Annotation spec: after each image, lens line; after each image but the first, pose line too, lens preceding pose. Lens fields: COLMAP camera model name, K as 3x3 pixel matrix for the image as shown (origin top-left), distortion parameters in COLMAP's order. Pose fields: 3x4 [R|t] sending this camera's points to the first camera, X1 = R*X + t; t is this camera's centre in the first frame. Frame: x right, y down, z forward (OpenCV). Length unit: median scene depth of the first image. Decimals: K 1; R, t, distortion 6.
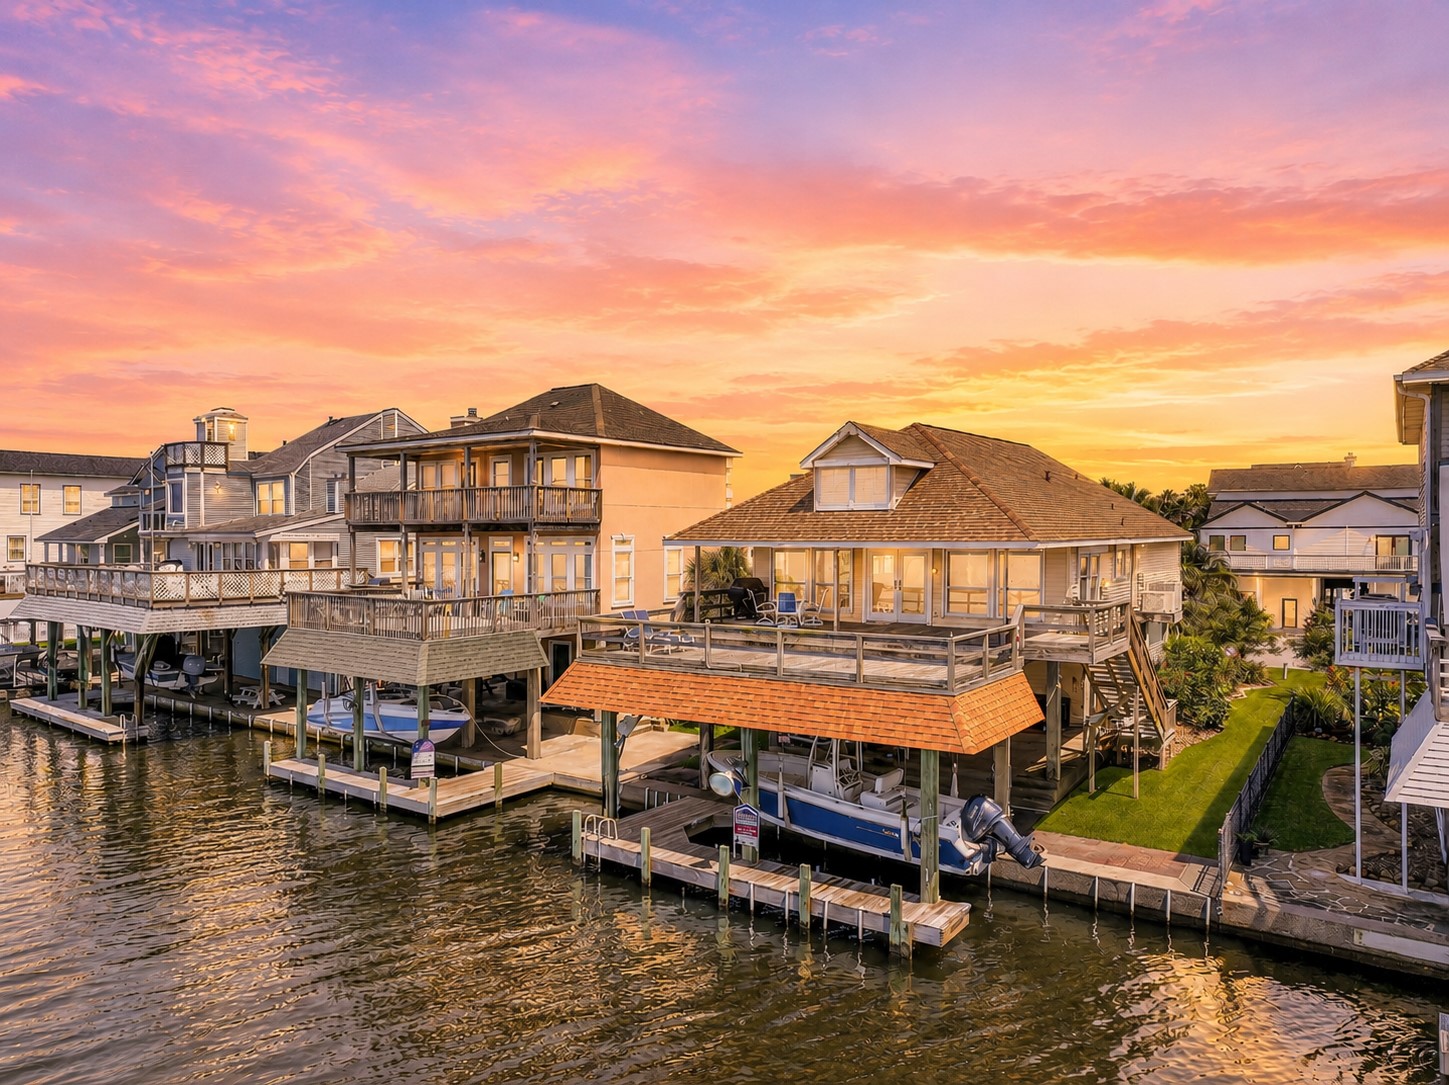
lens RADIAL K [[1002.9, 0, 725.0], [0, 1002.9, 545.8], [0, 0, 1]] dist [0.003353, 0.007235]
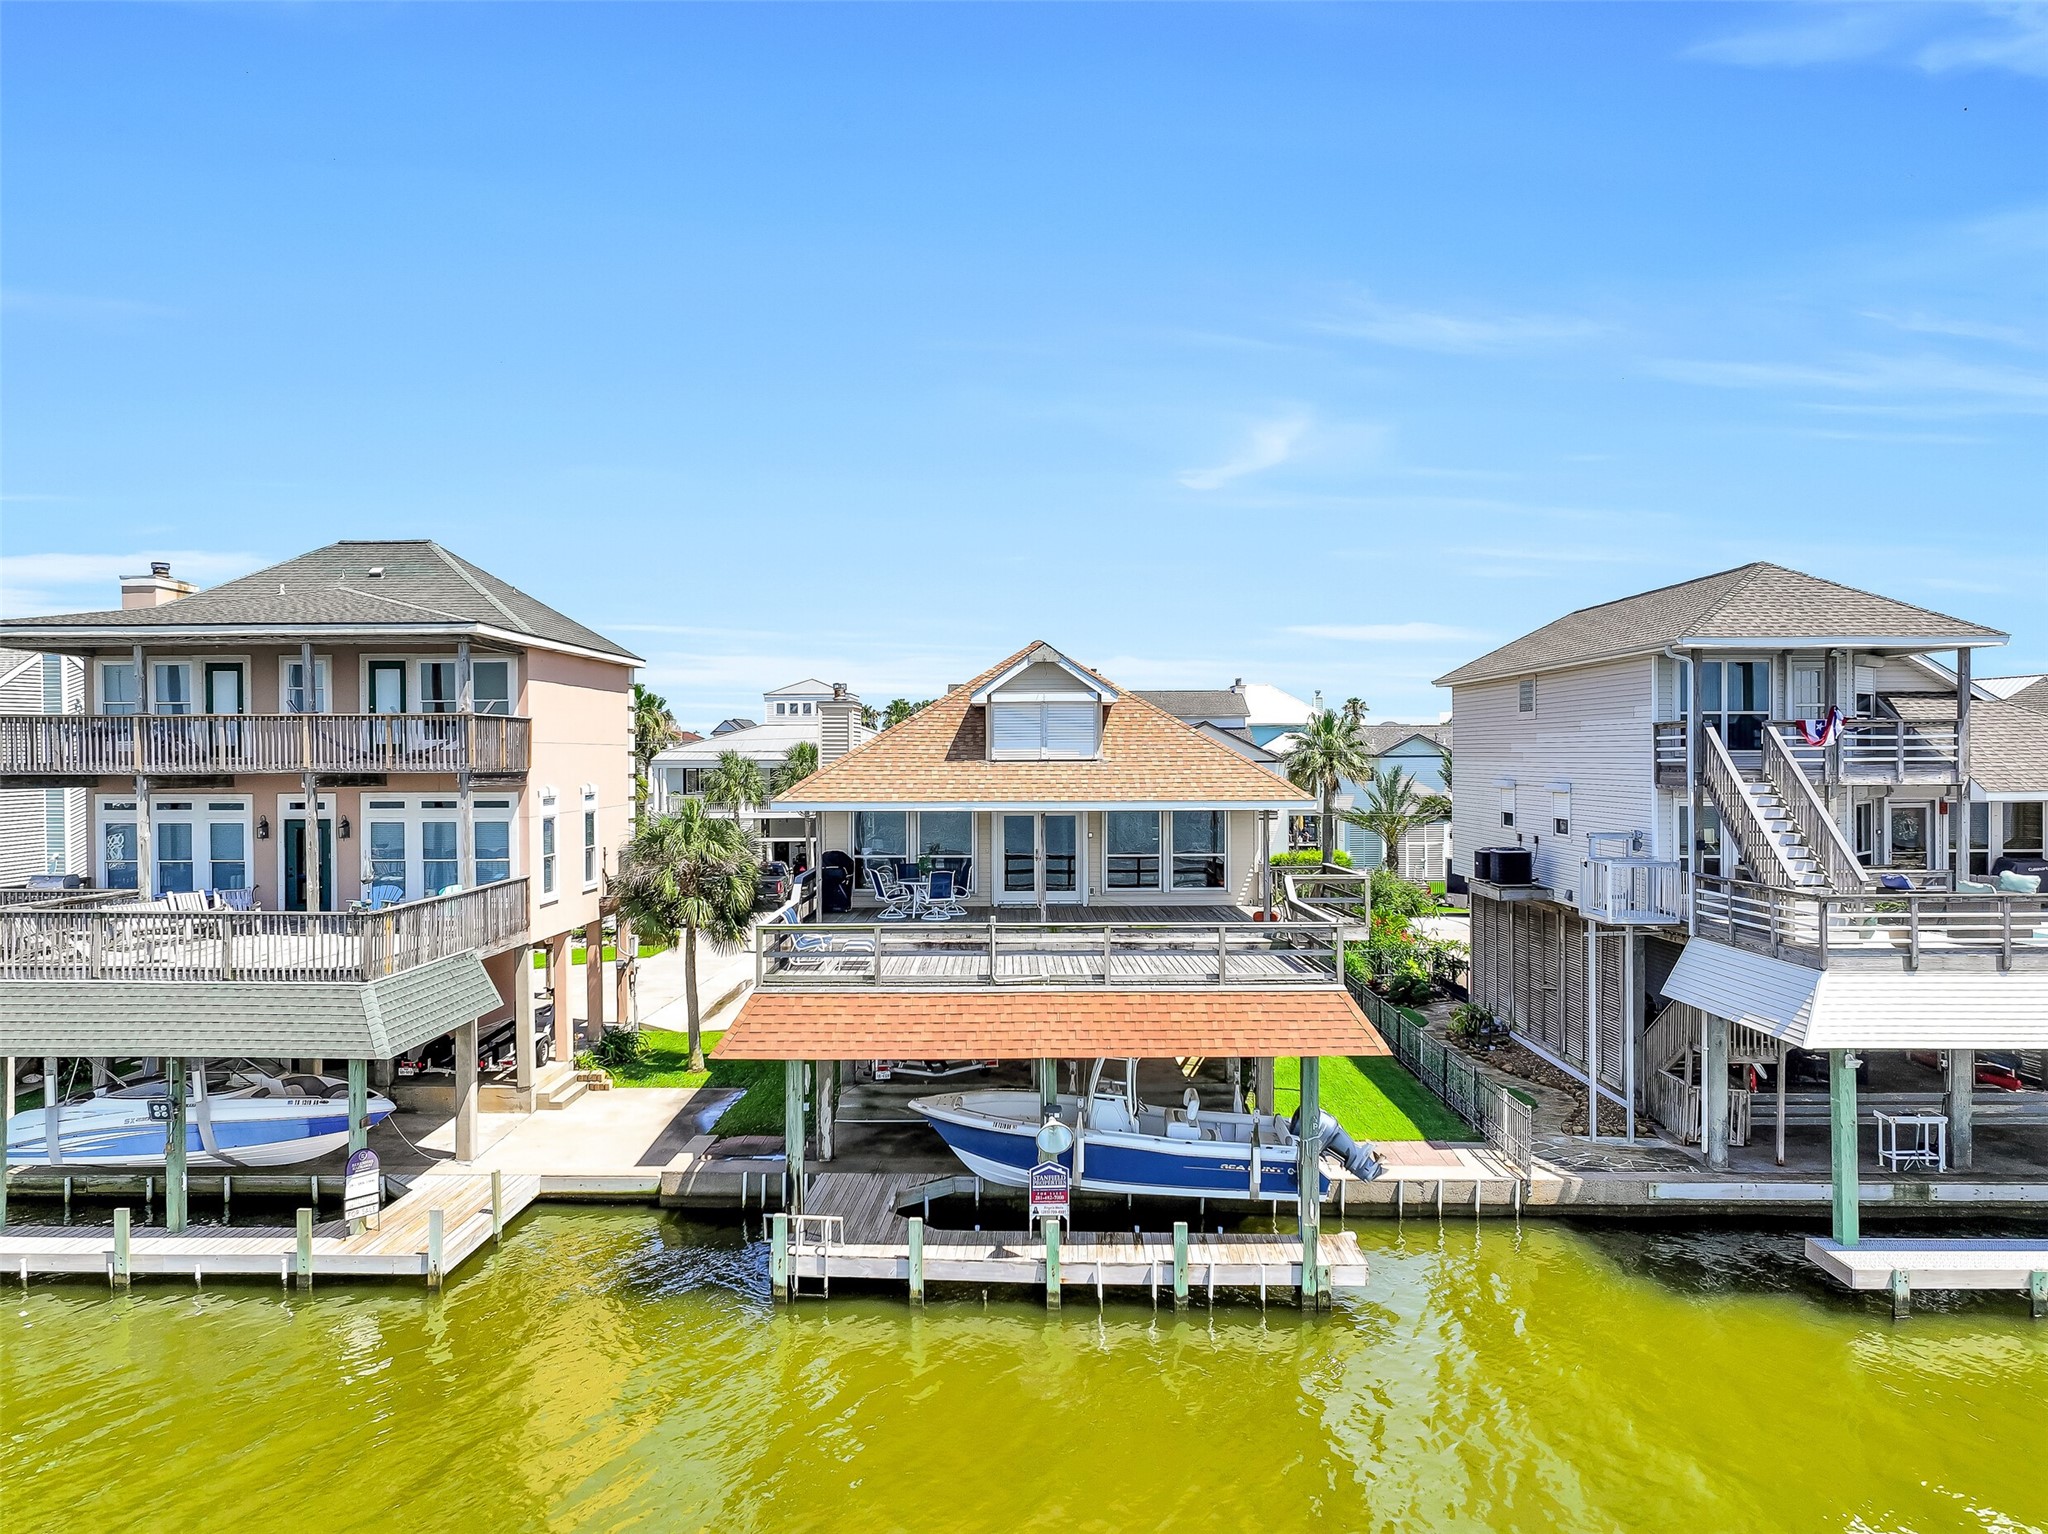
lens RADIAL K [[1437.4, 0, 1023.0], [0, 1437.4, 762.5], [0, 0, 1]] dist [-0.008151, 0.001177]
pose [[0.832409, -0.003081, 0.554153, -0.581476], [0.007631, 0.999953, -0.005902, -0.032764], [-0.554109, 0.009141, 0.832394, 0.120000]]
